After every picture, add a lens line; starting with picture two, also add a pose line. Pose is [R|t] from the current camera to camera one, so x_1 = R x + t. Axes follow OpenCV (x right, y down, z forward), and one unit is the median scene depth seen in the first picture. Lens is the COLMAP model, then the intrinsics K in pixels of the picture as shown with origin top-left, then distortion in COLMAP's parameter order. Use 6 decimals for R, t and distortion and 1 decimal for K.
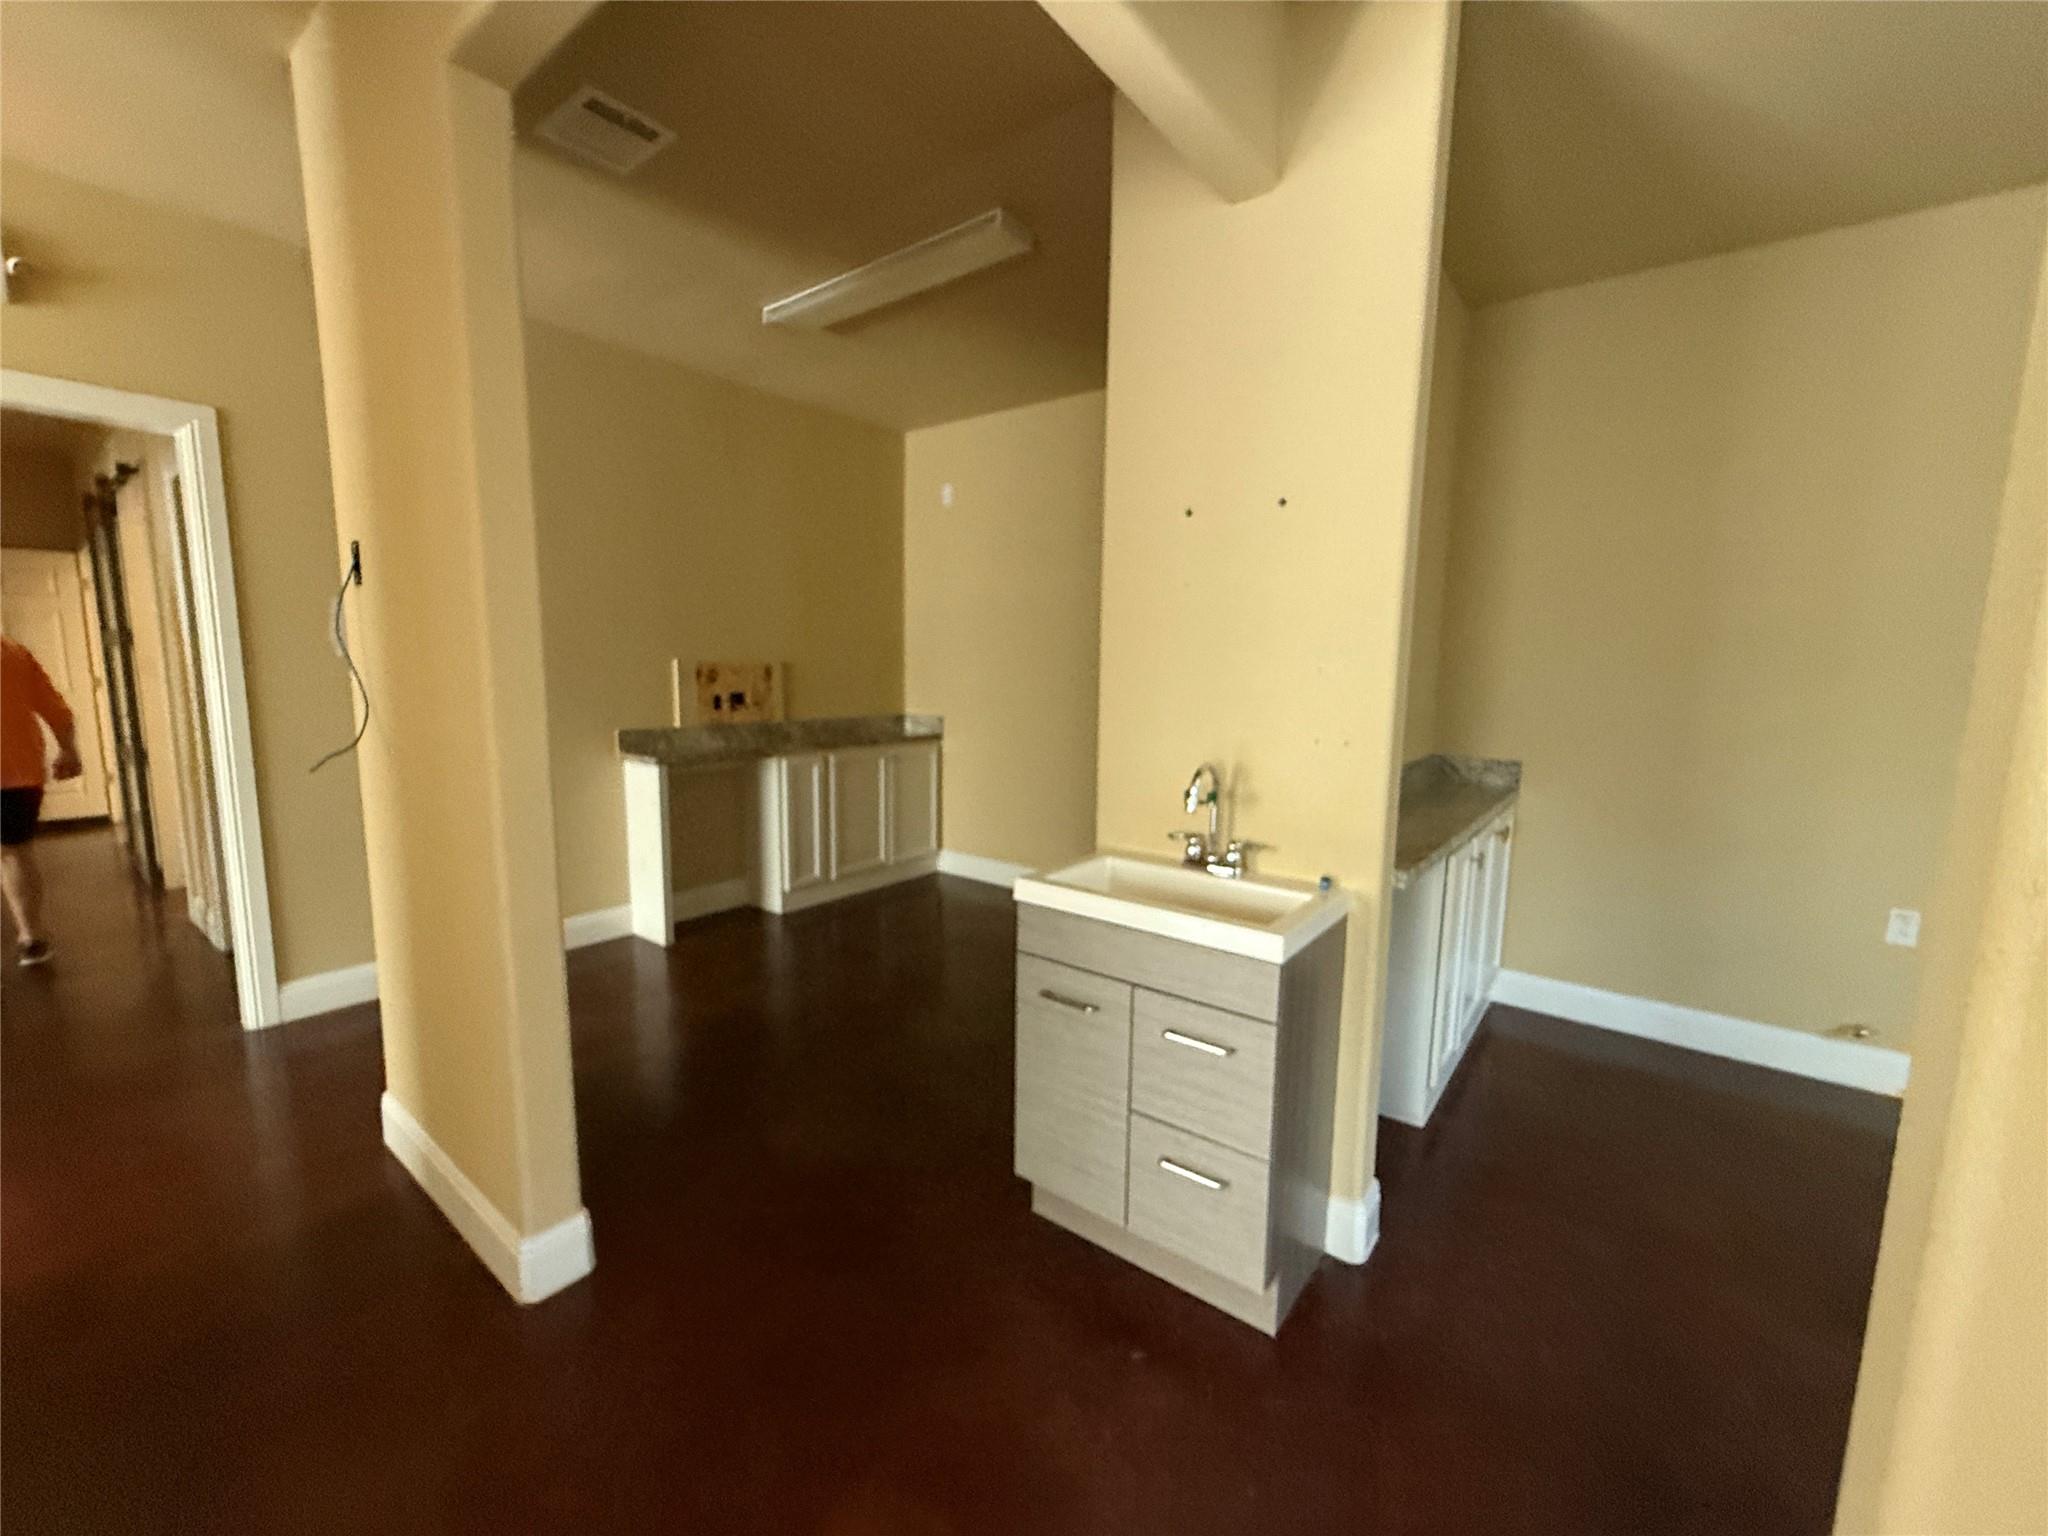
lens RADIAL K [[820.8, 0, 1033.1], [0, 820.8, 767.4], [0, 0, 1]] dist [-0.000484, 0.000531]
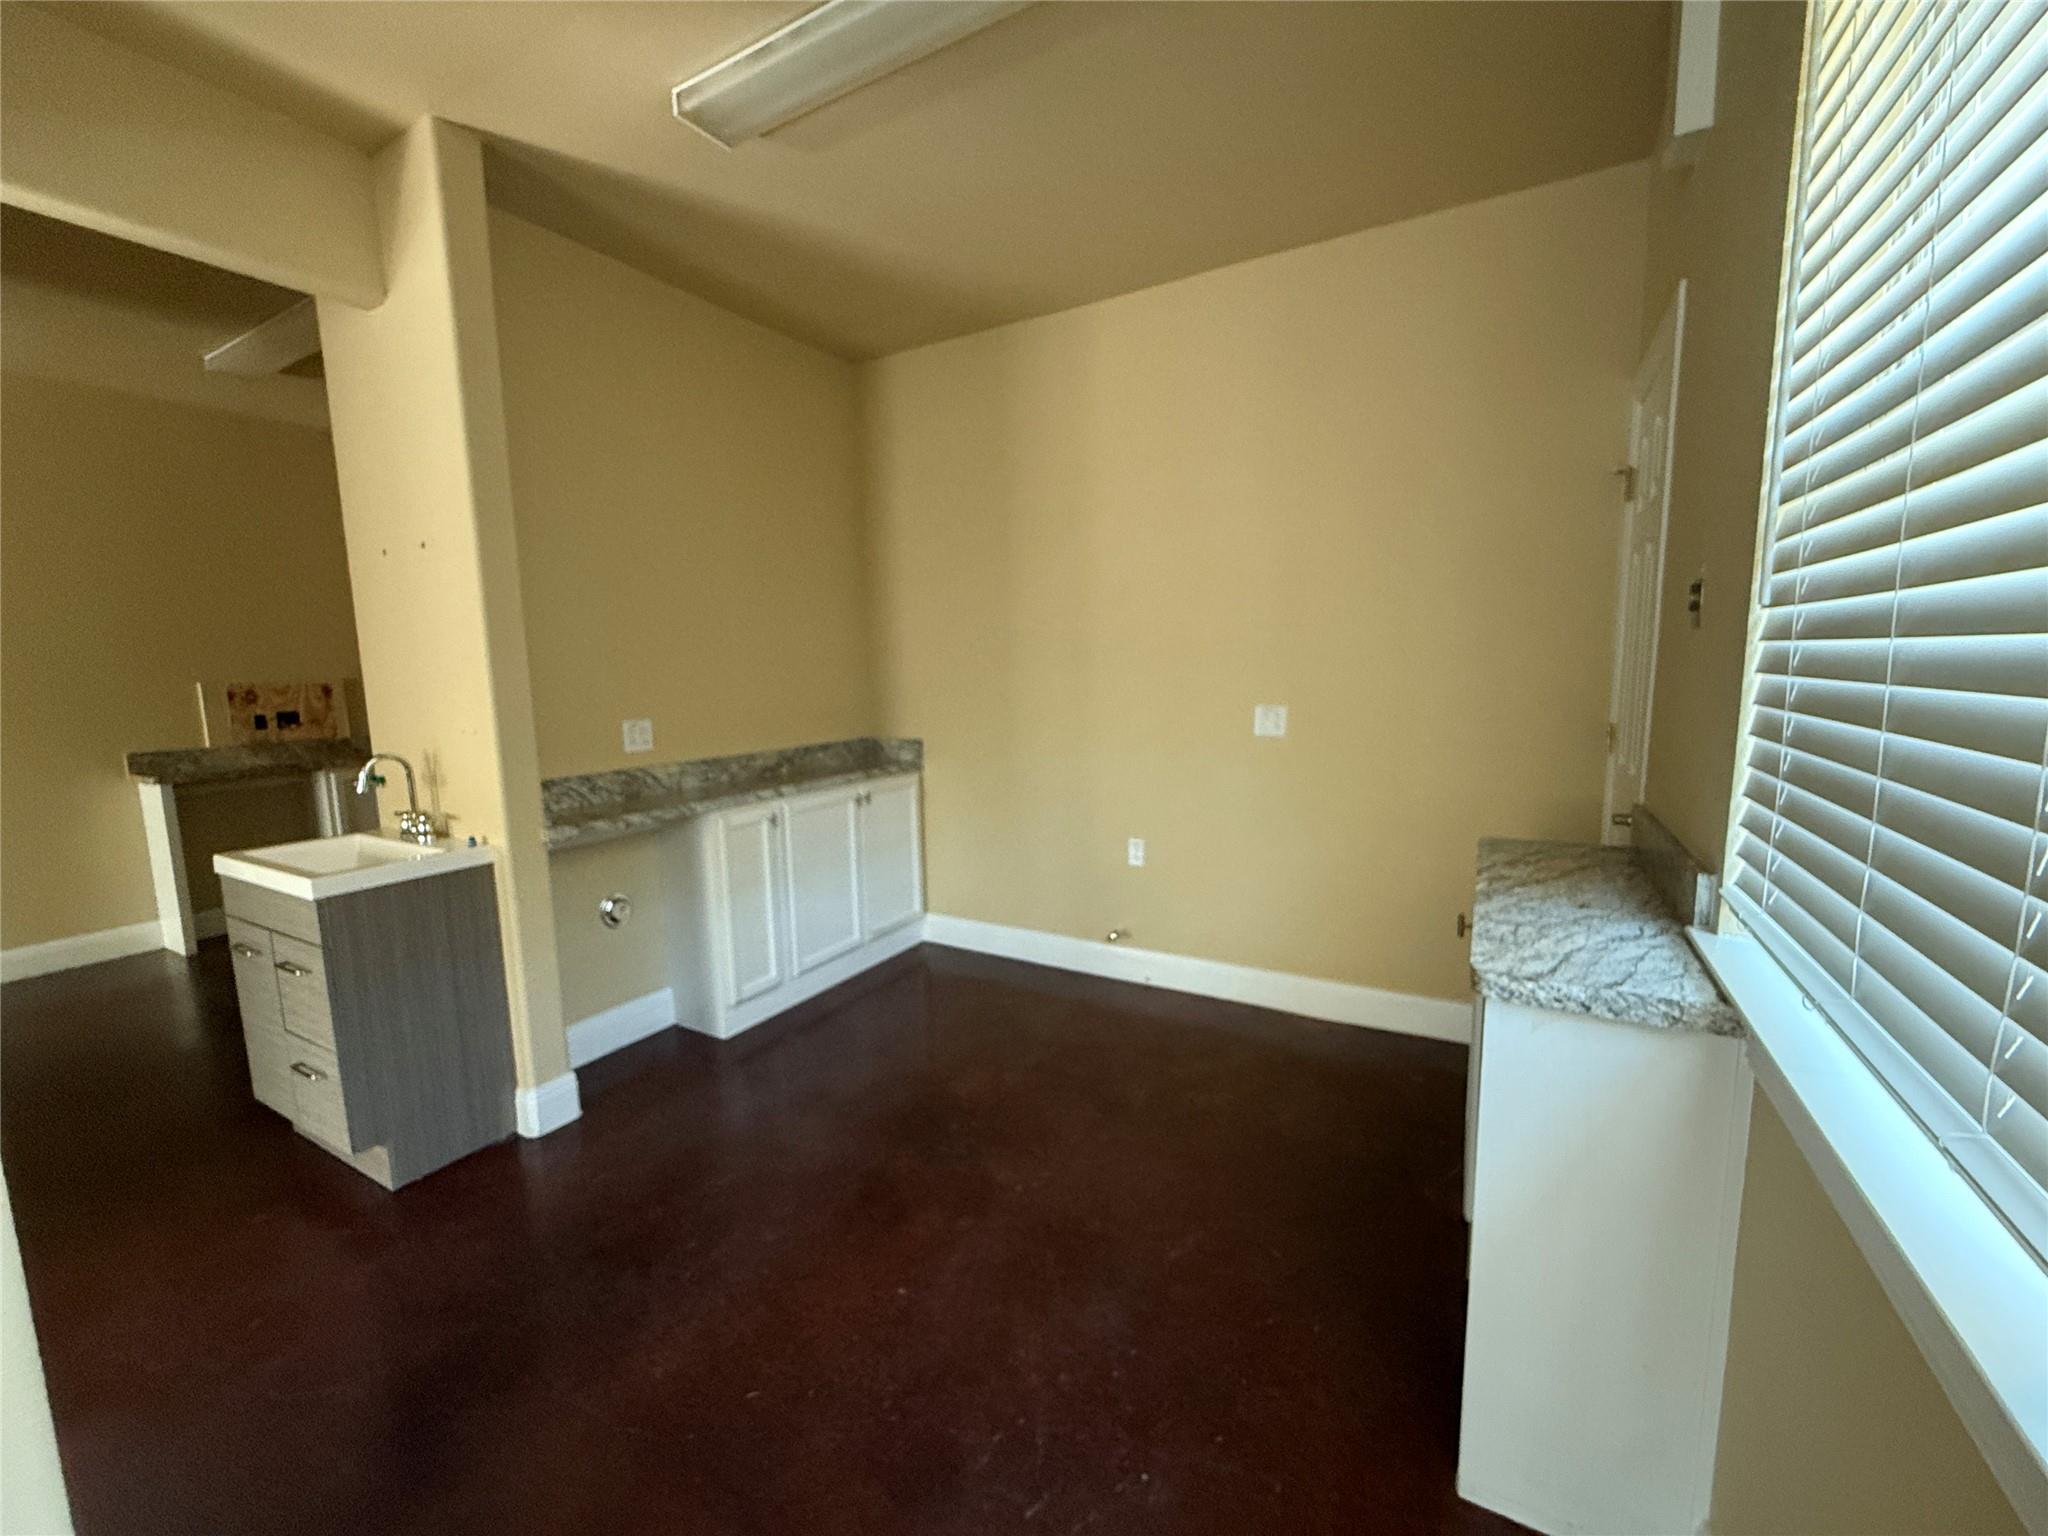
lens RADIAL K [[820.8, 0, 1016.6], [0, 820.8, 769.0], [0, 0, 1]] dist [-0.000484, 0.000531]
pose [[0.989693, -0.055723, 0.131923, 0.451336], [0.055189, 0.998446, 0.007698, 0.027065], [-0.132146, -0.000338, 0.991230, -0.172906]]
